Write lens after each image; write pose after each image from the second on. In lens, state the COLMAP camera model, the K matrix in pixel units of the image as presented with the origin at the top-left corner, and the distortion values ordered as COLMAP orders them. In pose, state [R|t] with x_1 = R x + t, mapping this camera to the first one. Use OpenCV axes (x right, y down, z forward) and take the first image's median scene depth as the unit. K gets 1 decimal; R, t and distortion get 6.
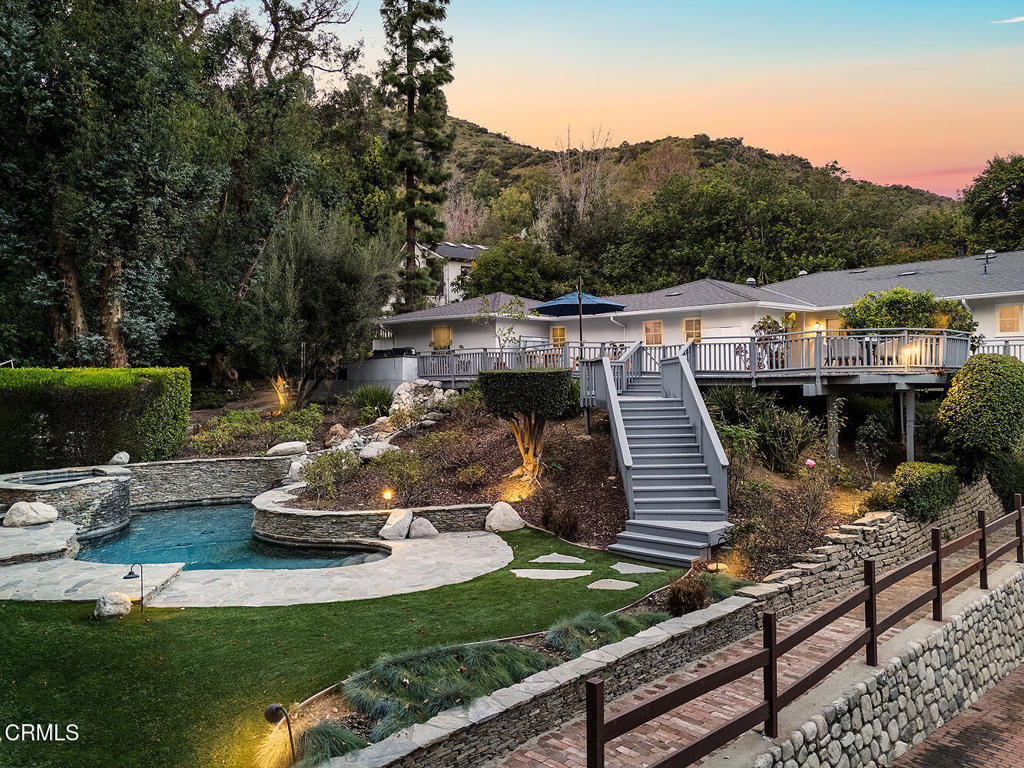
lens RADIAL K [[773.7, 0, 515.0], [0, 773.7, 377.0], [0, 0, 1]] dist [0.075809, -0.080655]
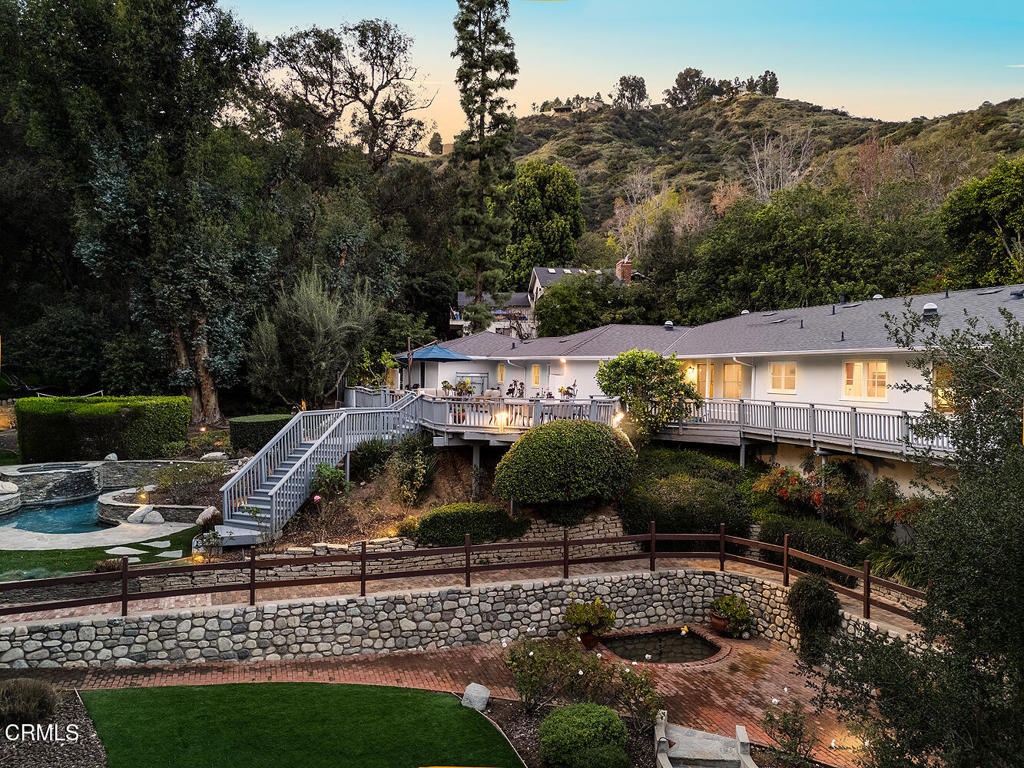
lens RADIAL K [[777.7, 0, 513.7], [0, 777.7, 341.2], [0, 0, 1]] dist [0.076595, -0.070743]
pose [[0.899913, 0.004799, -0.436043, 0.671657], [-0.017757, 0.999513, -0.025646, -0.076811], [0.435708, 0.030822, 0.899560, -0.089832]]
